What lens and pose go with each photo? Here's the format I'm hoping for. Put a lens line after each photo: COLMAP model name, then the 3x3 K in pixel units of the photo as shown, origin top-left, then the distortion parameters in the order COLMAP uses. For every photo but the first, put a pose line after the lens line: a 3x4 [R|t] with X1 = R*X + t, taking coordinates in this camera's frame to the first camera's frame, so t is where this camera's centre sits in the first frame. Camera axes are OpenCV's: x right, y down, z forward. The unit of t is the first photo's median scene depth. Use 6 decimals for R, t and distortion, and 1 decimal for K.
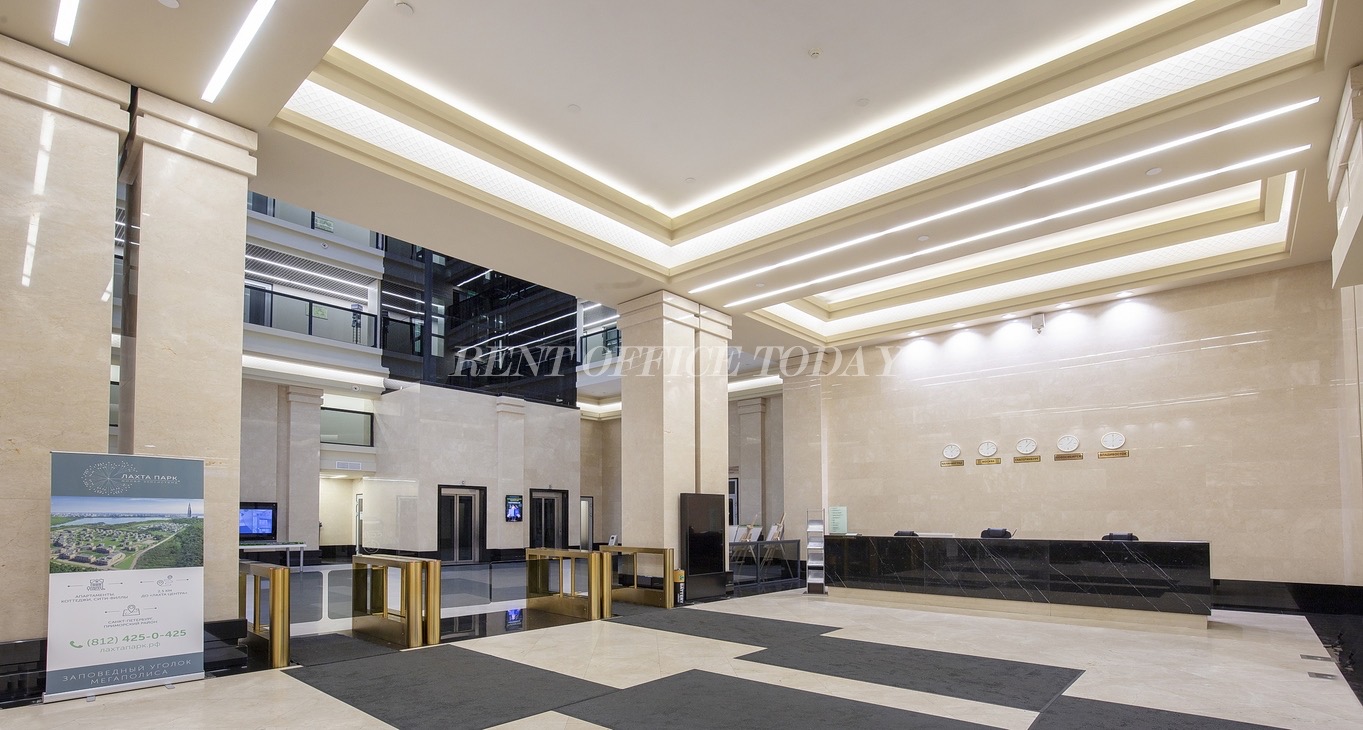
lens RADIAL K [[651.6, 0, 679.7], [0, 651.6, 489.8], [0, 0, 1]] dist [-0.003156, -0.000296]
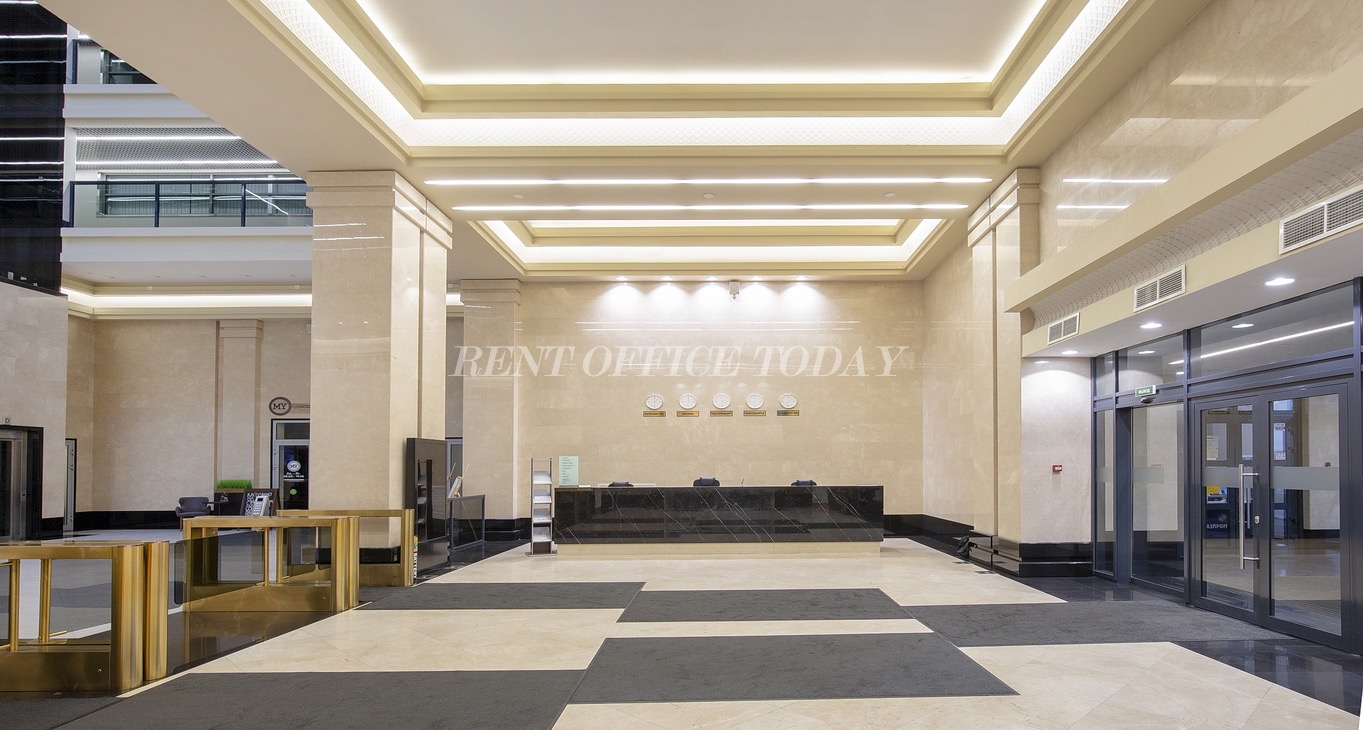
lens RADIAL K [[772.9, 0, 679.4], [0, 772.9, 452.9], [0, 0, 1]] dist [-0.000797, -0.000260]
pose [[0.732431, 0.007502, 0.680800, -0.384986], [-0.021631, 0.999691, 0.012256, 0.004257], [-0.680498, -0.023703, 0.732367, 0.101713]]
